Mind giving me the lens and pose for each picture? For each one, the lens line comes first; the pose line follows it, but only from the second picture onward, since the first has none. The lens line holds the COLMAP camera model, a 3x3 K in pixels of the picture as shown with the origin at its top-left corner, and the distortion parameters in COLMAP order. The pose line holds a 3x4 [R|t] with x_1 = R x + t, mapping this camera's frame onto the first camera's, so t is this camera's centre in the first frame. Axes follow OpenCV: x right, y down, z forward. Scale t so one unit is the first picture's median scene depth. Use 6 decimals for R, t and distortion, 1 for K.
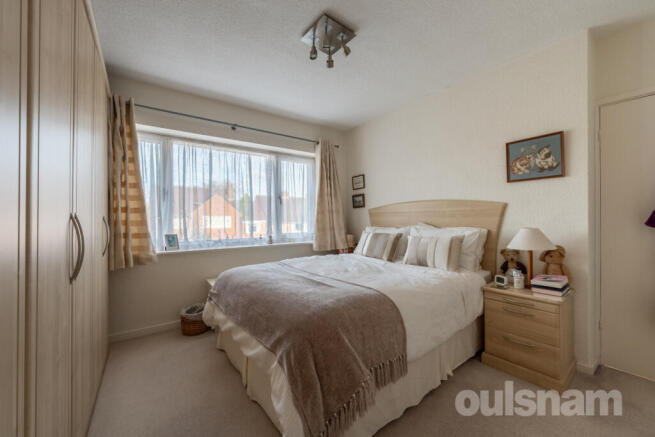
lens RADIAL K [[257.8, 0, 327.5], [0, 257.8, 218.5], [0, 0, 1]] dist [-0.001443, 0.000274]
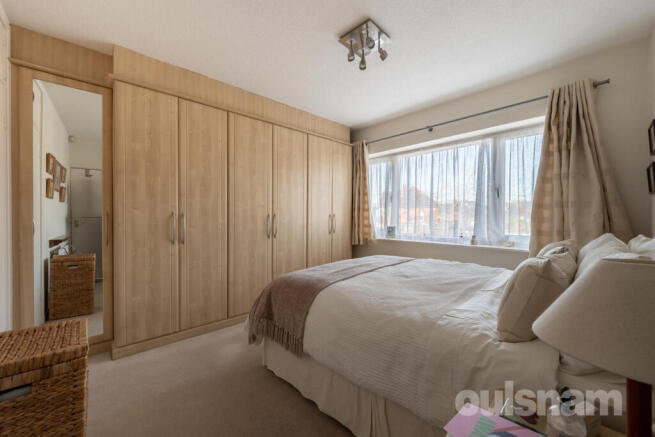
lens RADIAL K [[257.8, 0, 327.5], [0, 257.8, 218.5], [0, 0, 1]] dist [-0.001443, 0.000274]
pose [[0.112987, 0.011532, -0.993530, 0.707980], [-0.008192, 0.999909, 0.010675, 0.006761], [0.993563, 0.006932, 0.113071, 0.508607]]
